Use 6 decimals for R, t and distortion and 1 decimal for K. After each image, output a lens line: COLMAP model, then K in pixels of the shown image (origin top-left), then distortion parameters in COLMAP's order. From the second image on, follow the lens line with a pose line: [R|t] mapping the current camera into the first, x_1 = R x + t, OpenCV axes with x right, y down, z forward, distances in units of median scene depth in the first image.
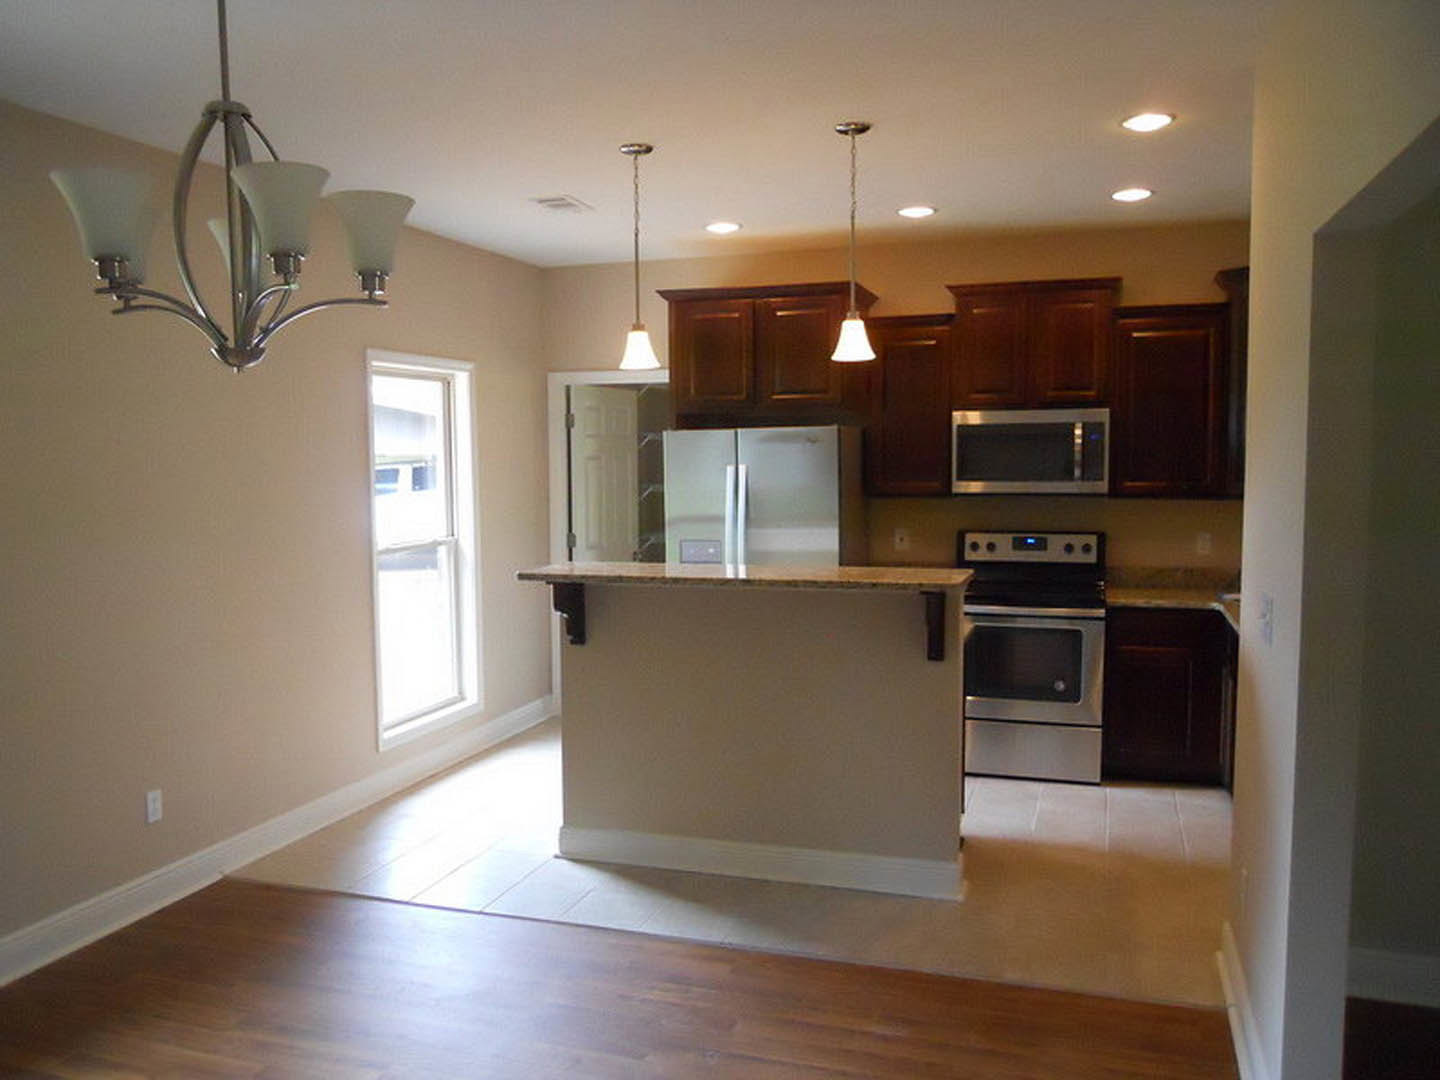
lens RADIAL K [[1151.7, 0, 692.3], [0, 1151.7, 545.9], [0, 0, 1]] dist [-0.062818, -0.003263]
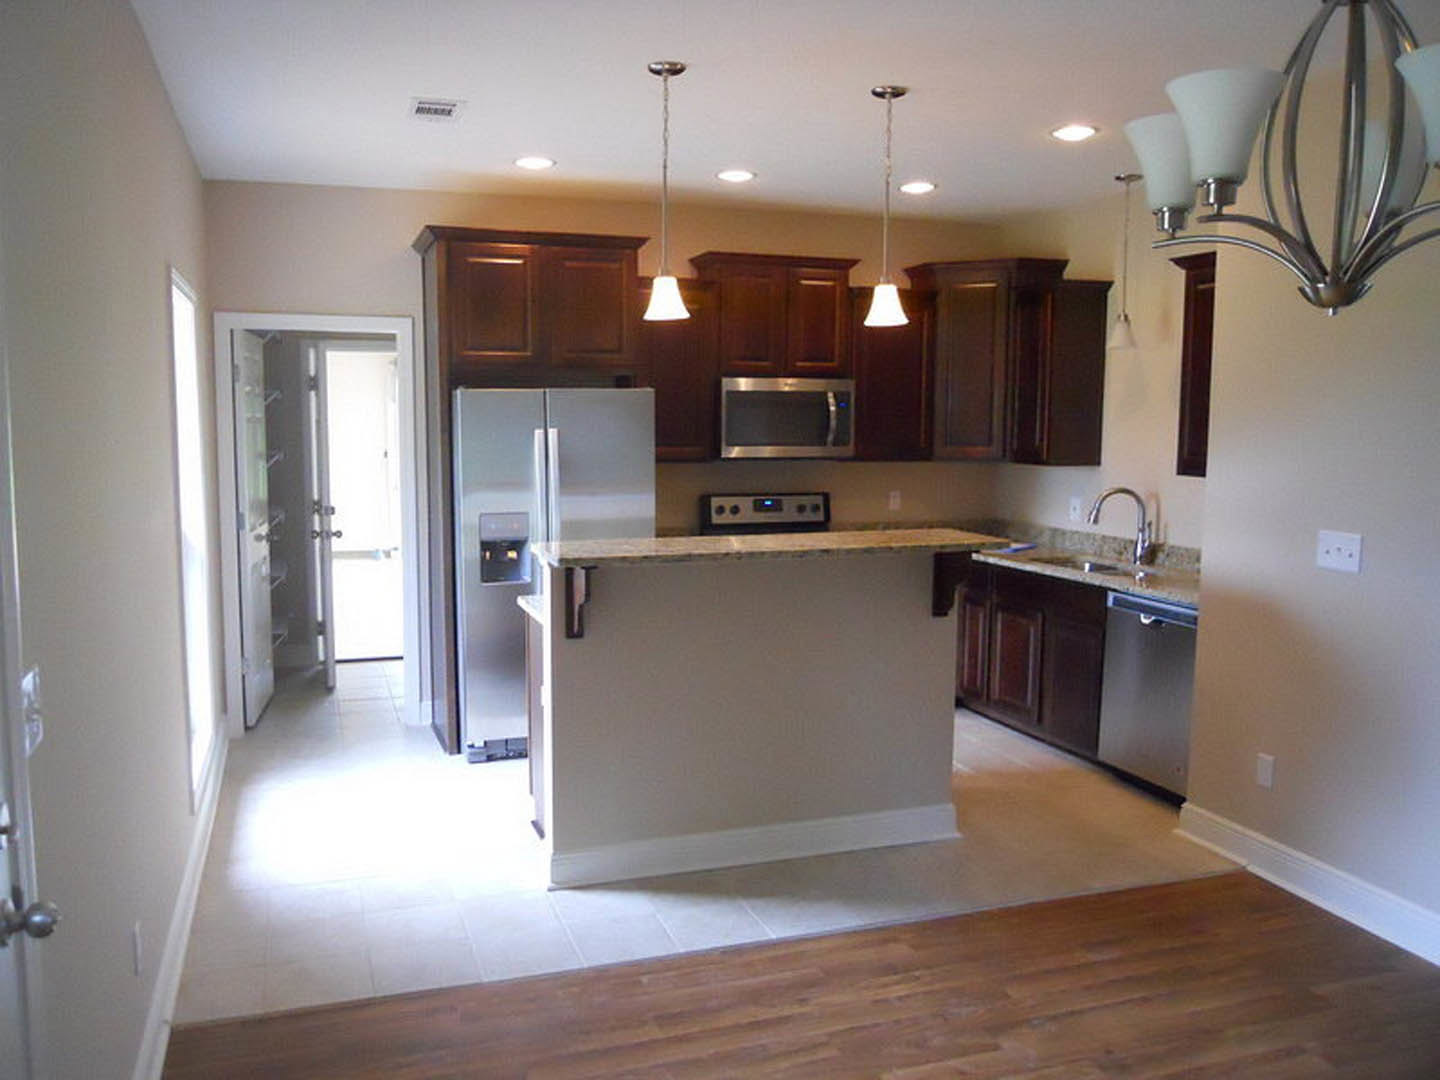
lens RADIAL K [[1151.7, 0, 692.3], [0, 1151.7, 545.9], [0, 0, 1]] dist [-0.062818, -0.003263]
pose [[0.797852, -0.052182, 0.600591, -0.428180], [0.034317, 0.998563, 0.041171, -0.011653], [-0.601876, -0.012238, 0.798496, 0.210828]]
